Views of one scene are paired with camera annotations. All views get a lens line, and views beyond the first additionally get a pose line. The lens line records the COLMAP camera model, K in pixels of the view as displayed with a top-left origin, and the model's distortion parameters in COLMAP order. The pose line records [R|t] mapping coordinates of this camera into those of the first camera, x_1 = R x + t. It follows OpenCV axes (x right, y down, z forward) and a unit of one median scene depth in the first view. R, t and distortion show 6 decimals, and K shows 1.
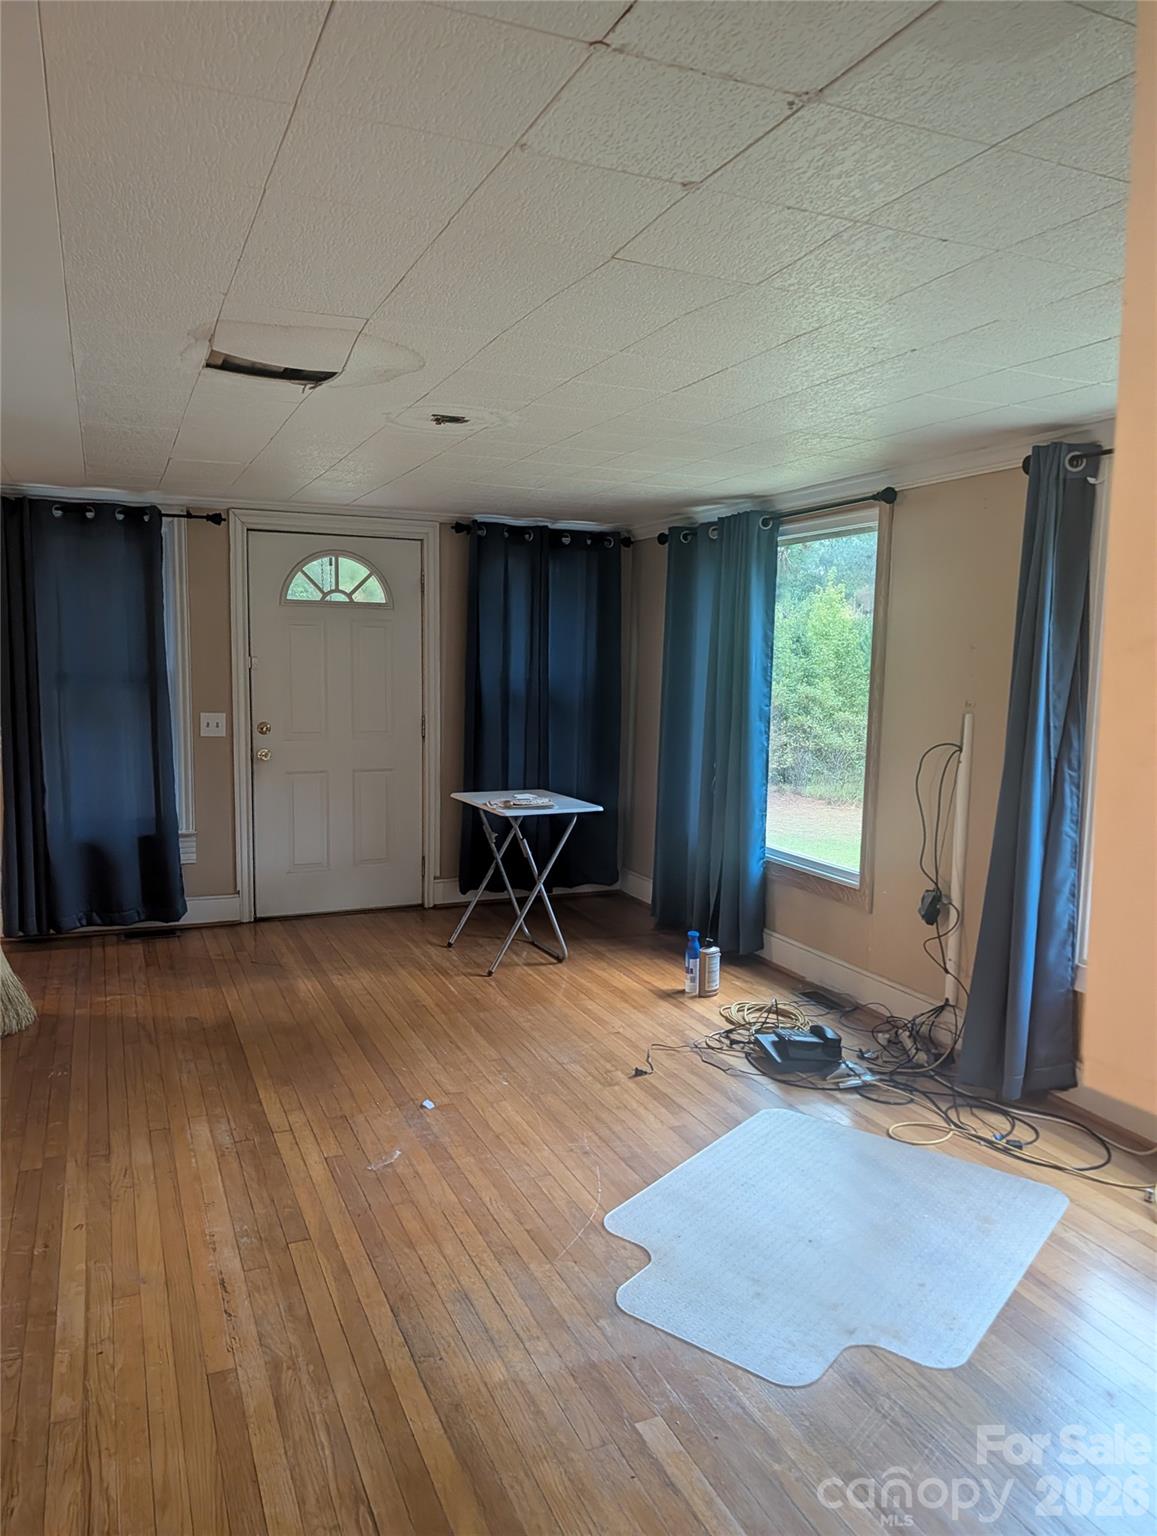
lens RADIAL K [[1091.9, 0, 581.7], [0, 1091.9, 769.2], [0, 0, 1]] dist [0.035430, 0.002471]
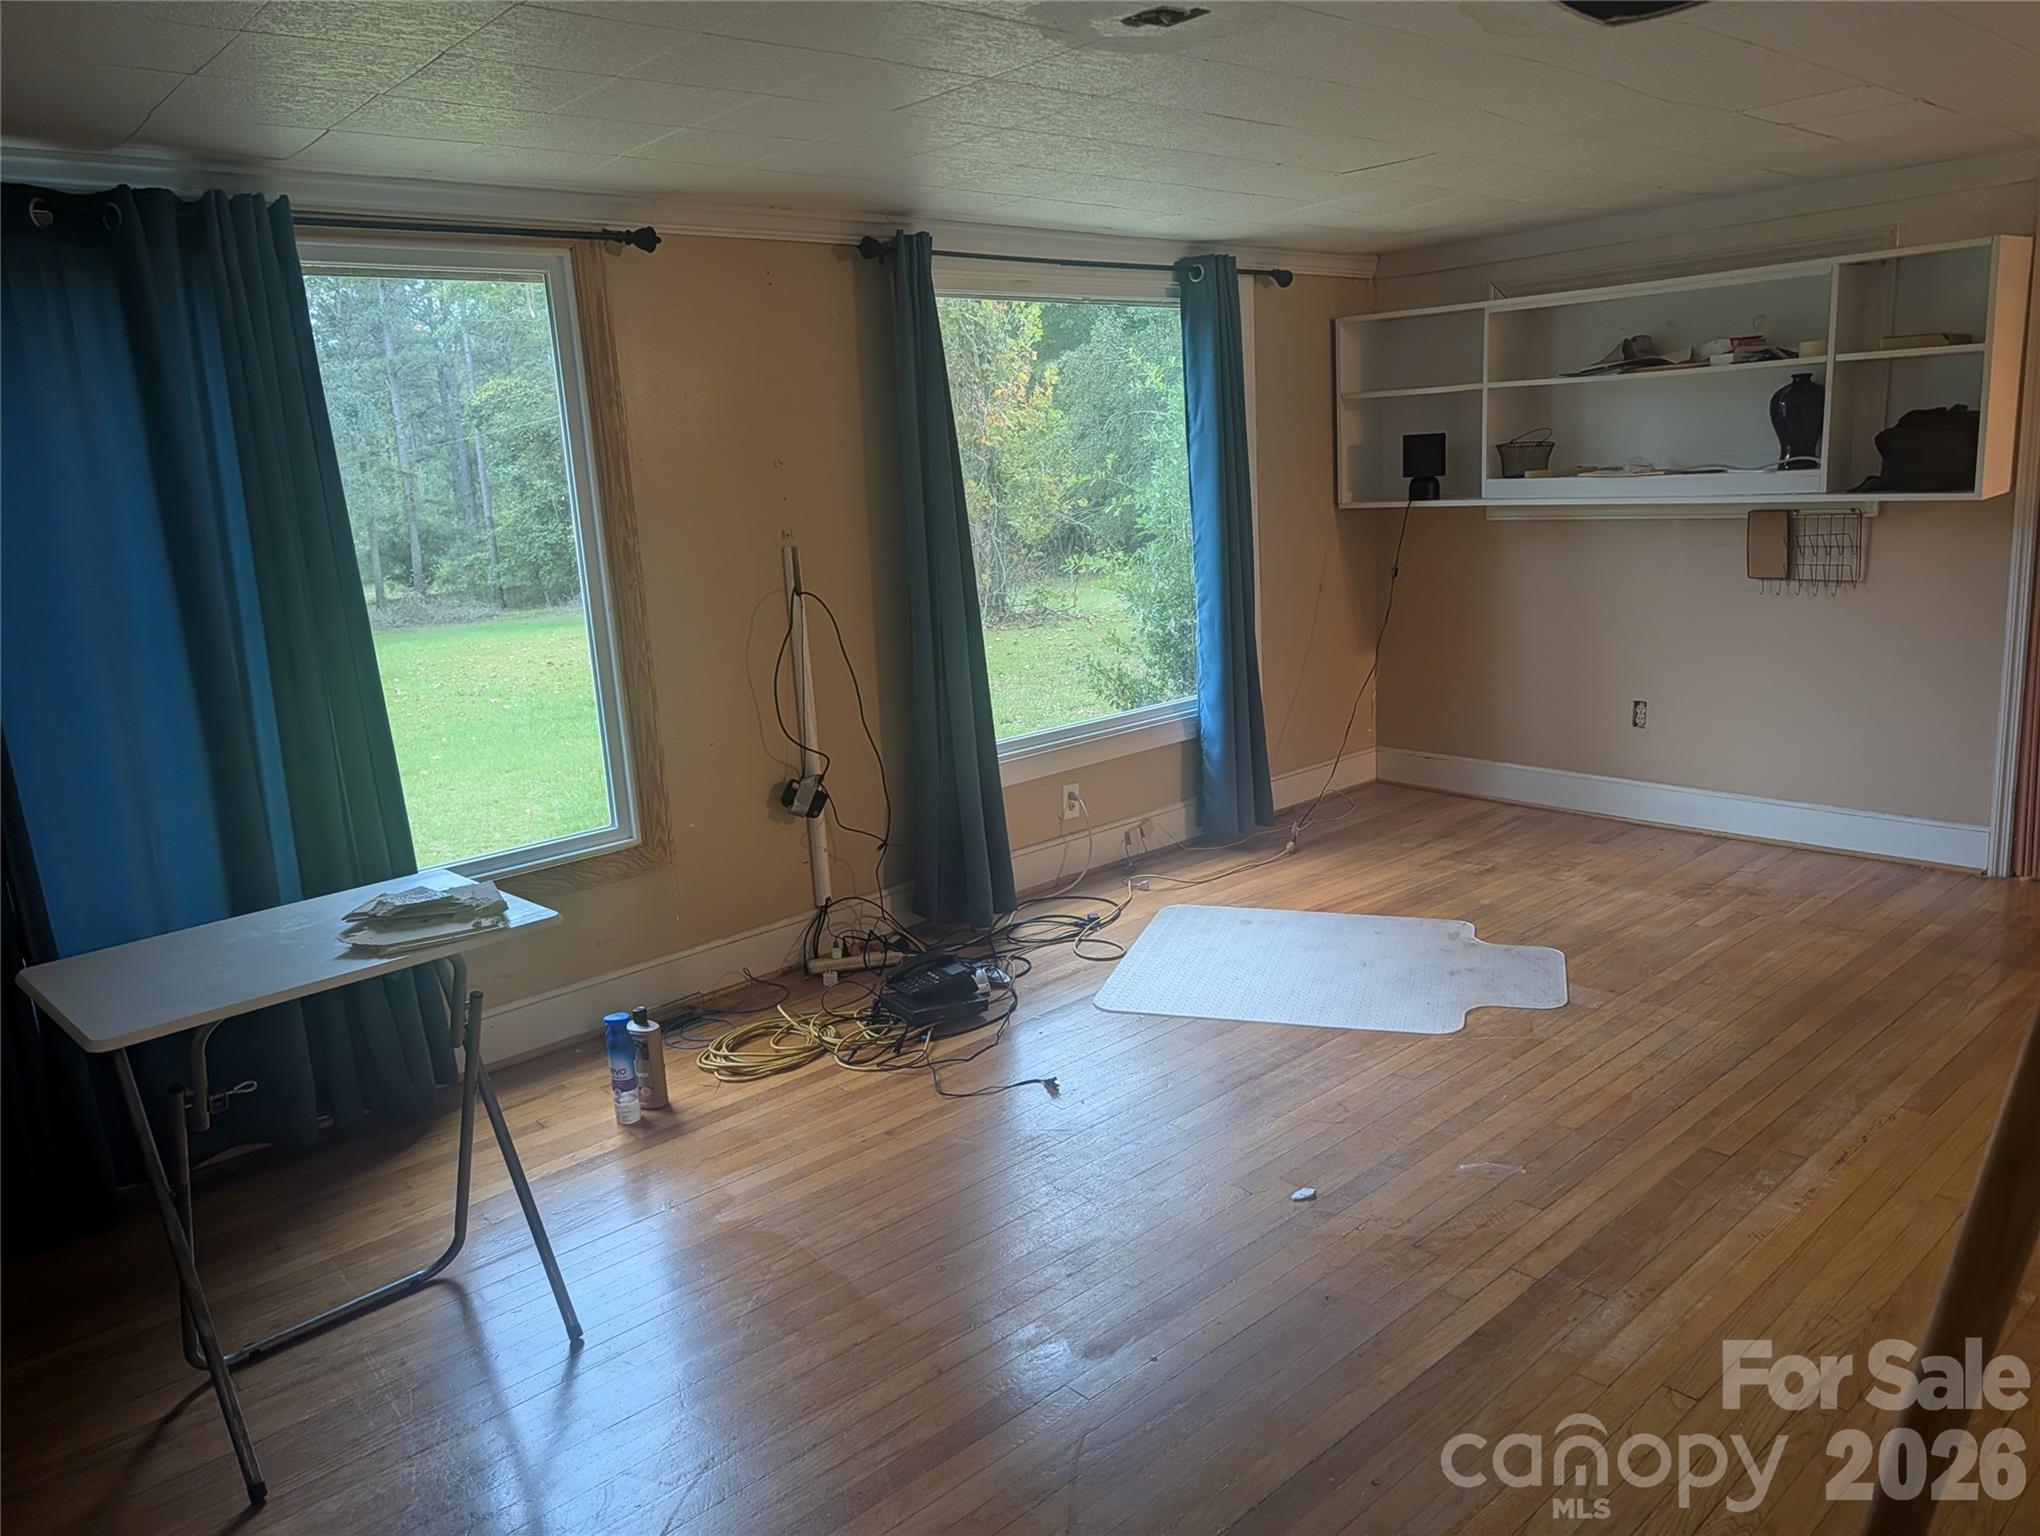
lens RADIAL K [[1450.2, 0, 1025.1], [0, 1450.2, 768.6], [0, 0, 1]] dist [0.035430, 0.002471]
pose [[-0.317327, -0.203508, 0.926222, -0.961496], [0.152194, 0.953113, 0.261558, -0.198254], [-0.936024, 0.223965, -0.271476, 1.566994]]
